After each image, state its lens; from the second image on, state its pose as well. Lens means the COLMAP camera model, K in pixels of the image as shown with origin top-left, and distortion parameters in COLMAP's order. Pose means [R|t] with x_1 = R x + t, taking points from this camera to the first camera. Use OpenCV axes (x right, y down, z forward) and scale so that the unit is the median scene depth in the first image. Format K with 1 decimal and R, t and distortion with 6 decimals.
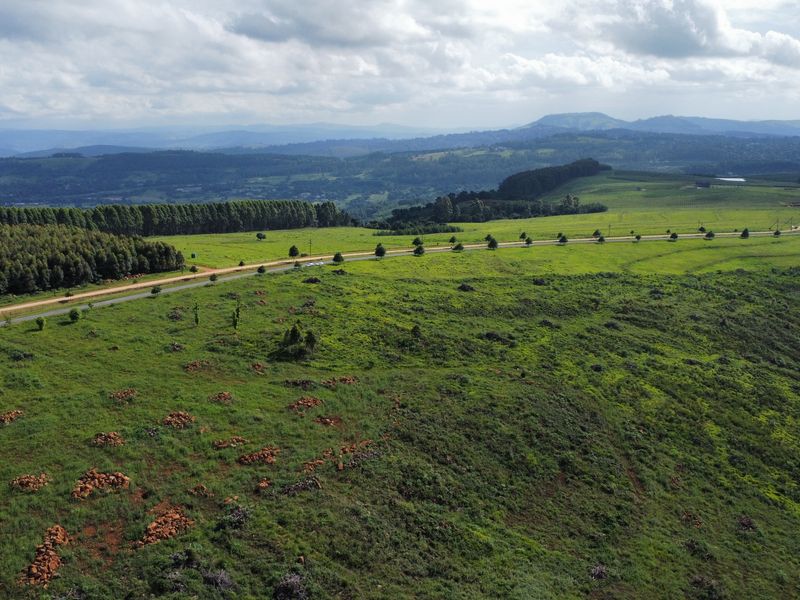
lens RADIAL K [[774.4, 0, 400.0], [0, 774.4, 300.0], [0, 0, 1]] dist [-0.005825, -0.035058]
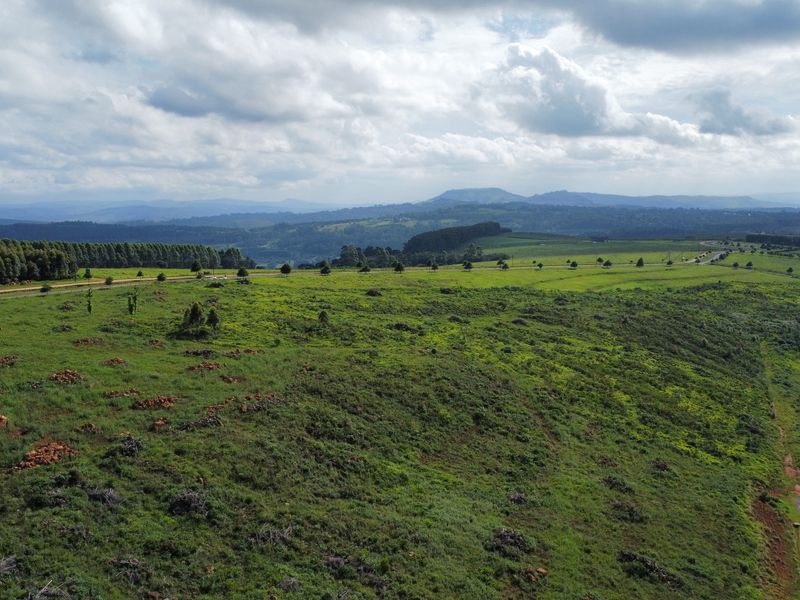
lens RADIAL K [[774.4, 0, 400.0], [0, 774.4, 300.0], [0, 0, 1]] dist [-0.005825, -0.035058]
pose [[0.992720, -0.012769, 0.119768, -0.000205], [0.025296, 0.994291, -0.103665, 0.127464], [-0.117761, 0.105940, 0.987375, 0.026438]]
